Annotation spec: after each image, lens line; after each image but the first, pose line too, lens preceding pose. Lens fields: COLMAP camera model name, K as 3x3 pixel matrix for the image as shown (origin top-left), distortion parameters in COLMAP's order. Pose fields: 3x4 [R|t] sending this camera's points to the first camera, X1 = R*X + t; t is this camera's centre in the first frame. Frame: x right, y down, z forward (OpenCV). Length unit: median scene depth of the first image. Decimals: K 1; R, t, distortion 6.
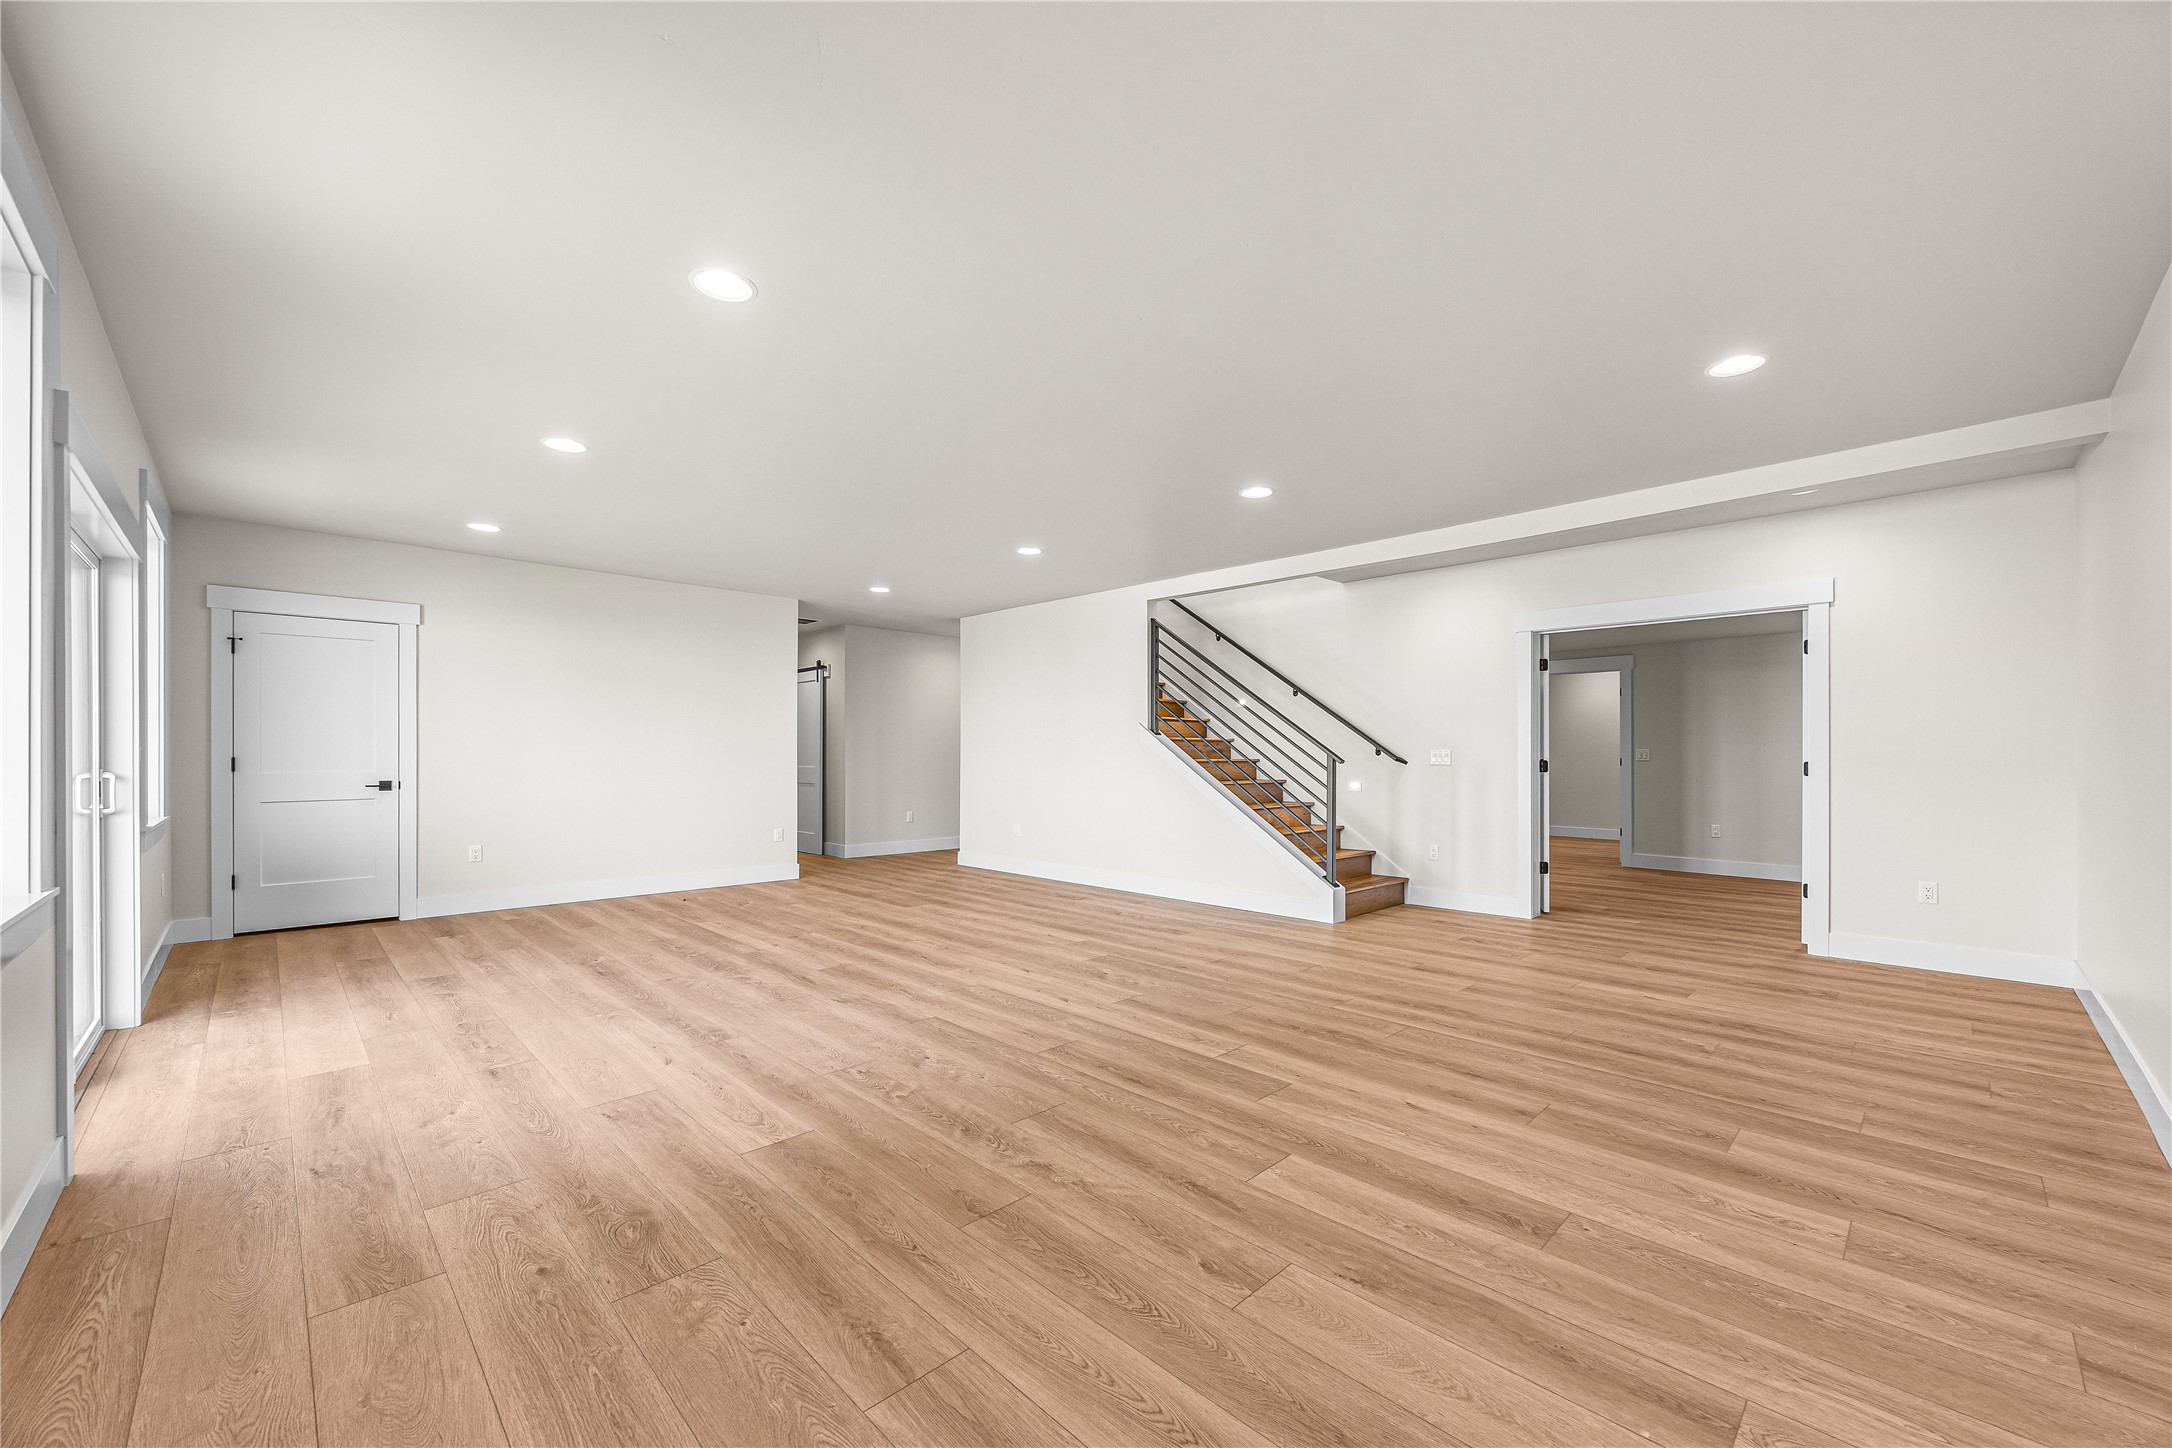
lens RADIAL K [[842.7, 0, 1089.9], [0, 842.7, 758.5], [0, 0, 1]] dist [0.000803, -0.000809]
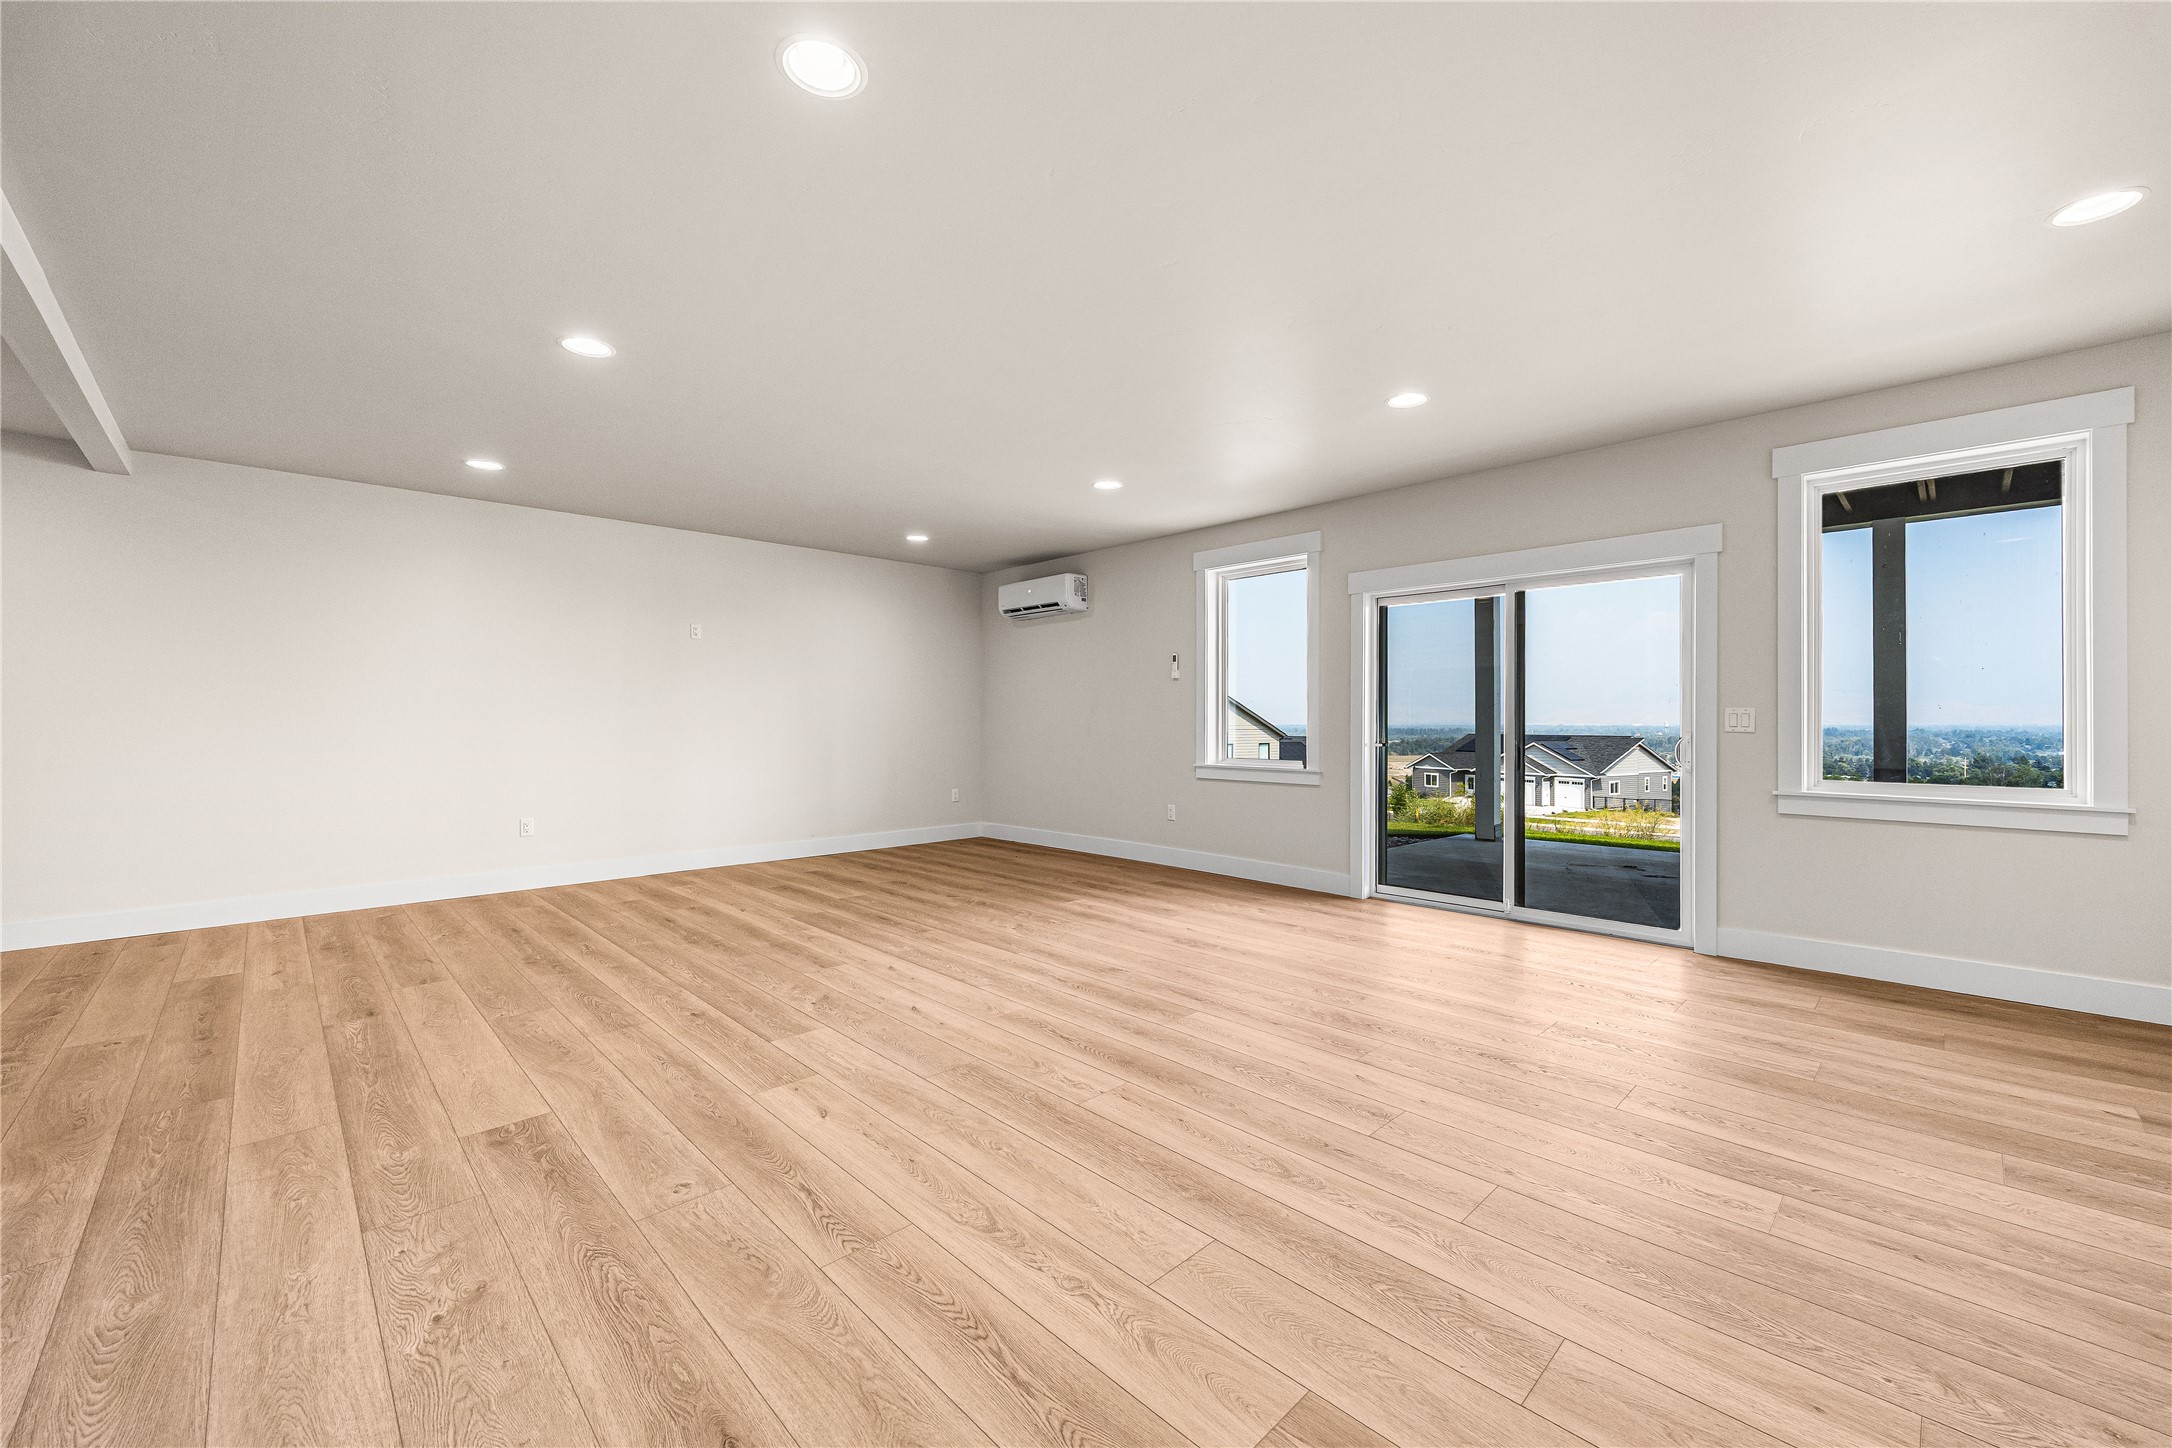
lens RADIAL K [[842.7, 0, 1083.8], [0, 842.7, 727.5], [0, 0, 1]] dist [0.000803, -0.000809]
pose [[-0.999989, -0.001369, 0.004506, -0.276578], [-0.001331, 0.999964, 0.008374, -0.004104], [-0.004517, 0.008368, -0.999955, 2.117657]]
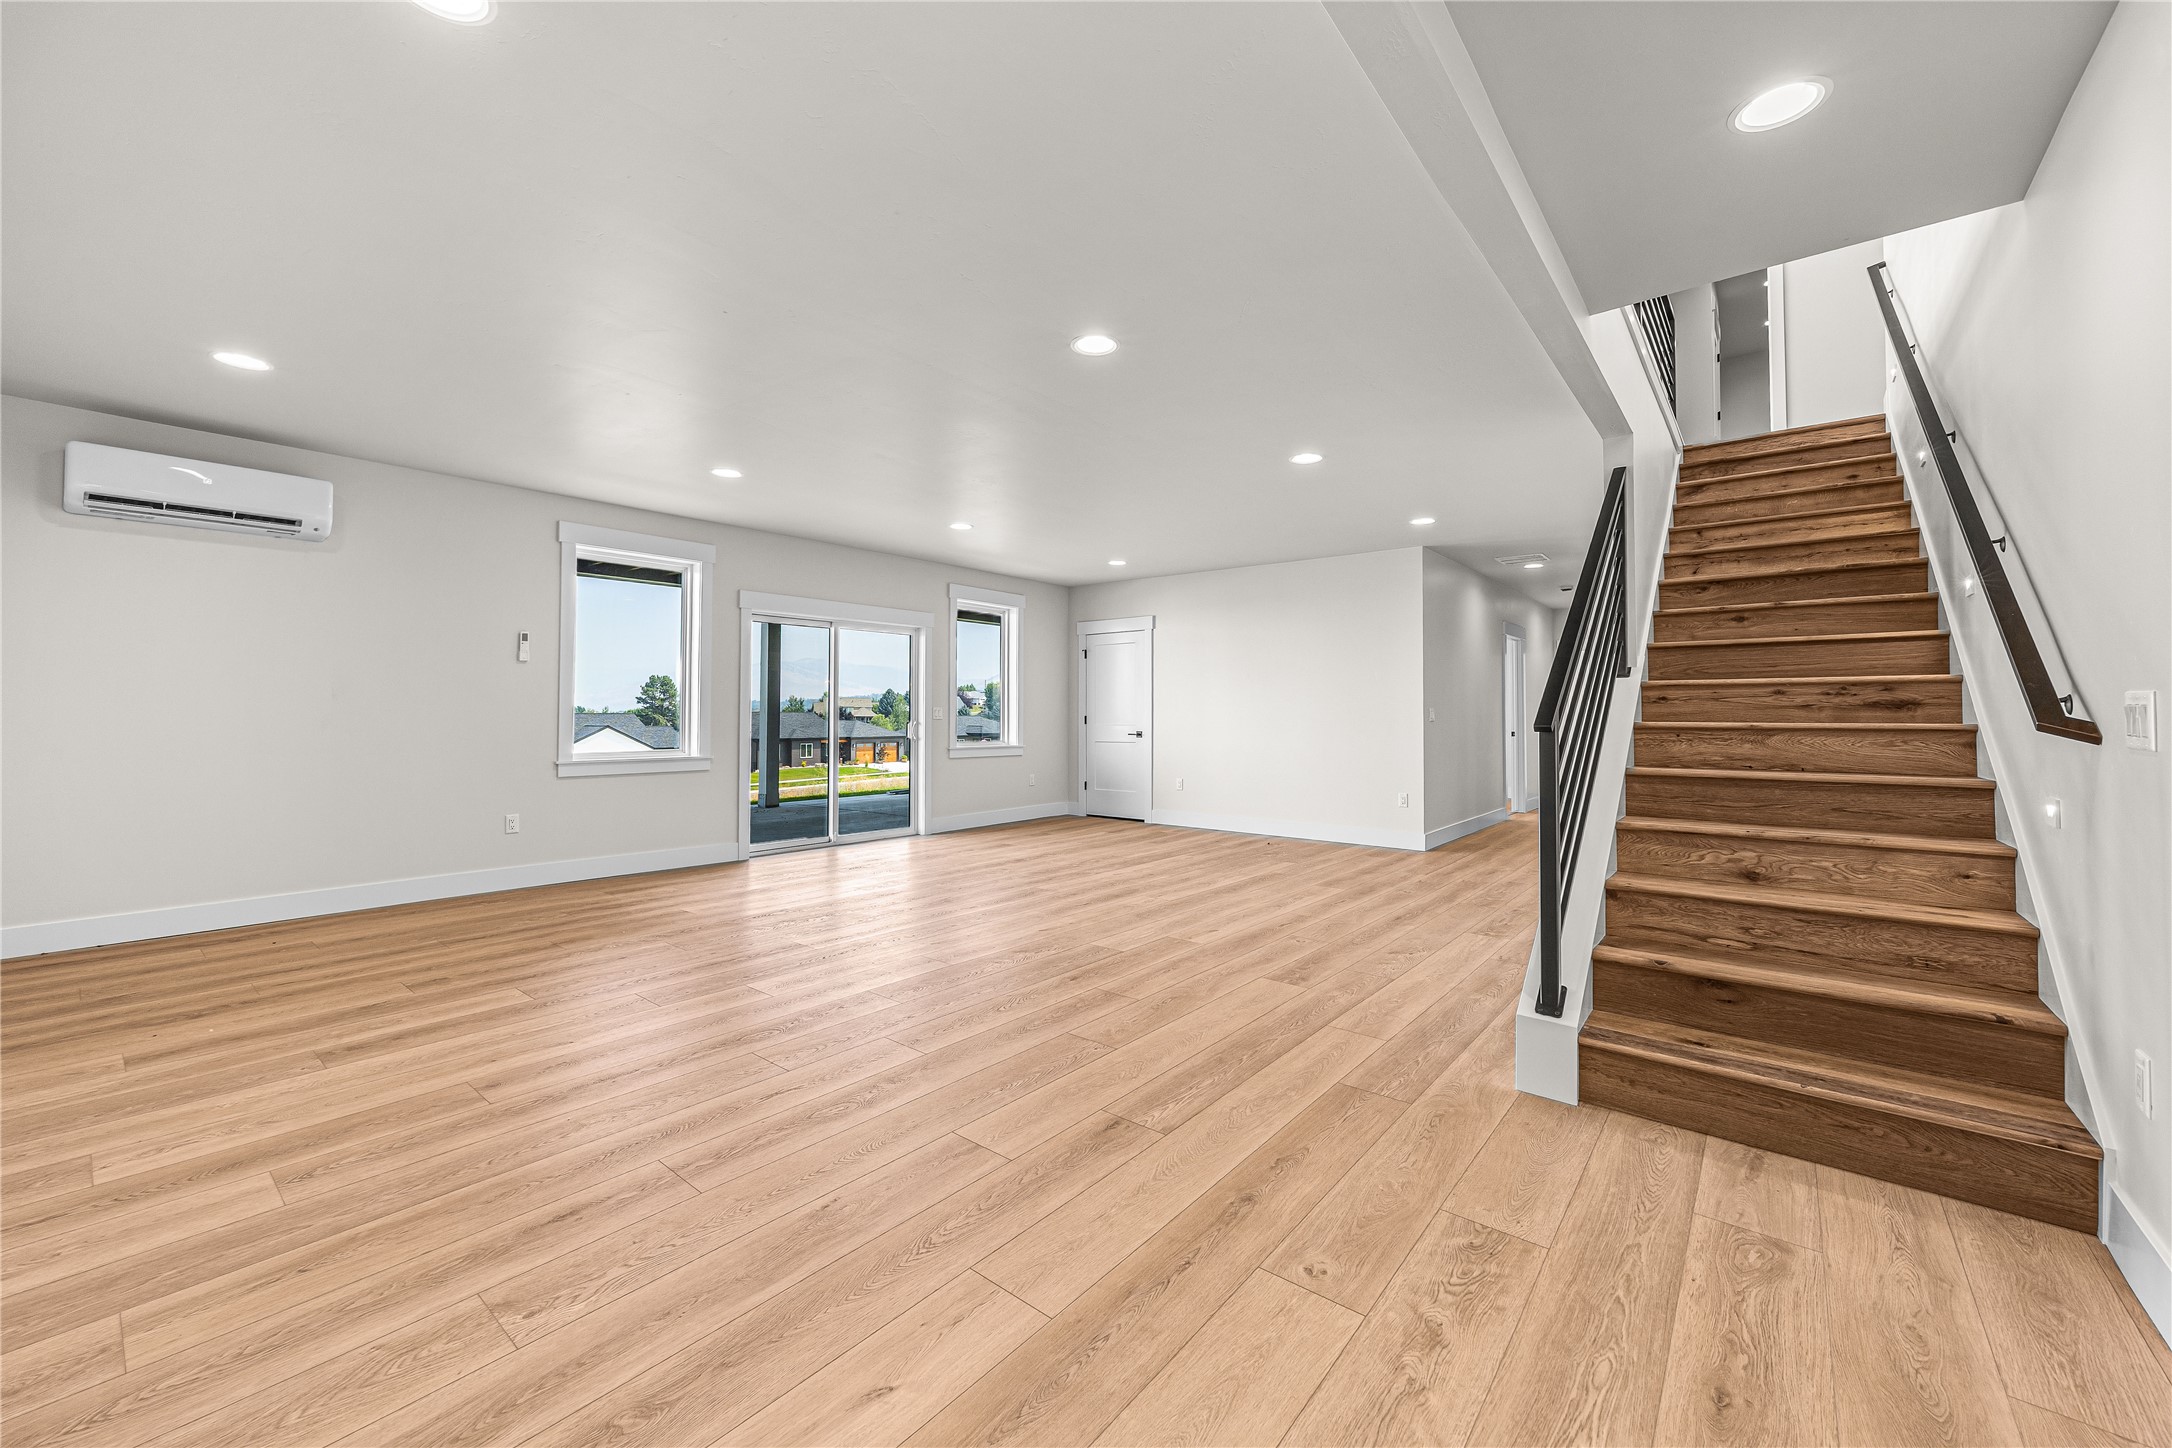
lens RADIAL K [[842.7, 0, 1073.4], [0, 842.7, 713.8], [0, 0, 1]] dist [0.000803, -0.000809]
pose [[0.100170, -0.003632, -0.994964, 1.111396], [-0.005010, 0.999979, -0.004155, 0.002169], [0.994958, 0.005401, 0.100150, 1.134019]]
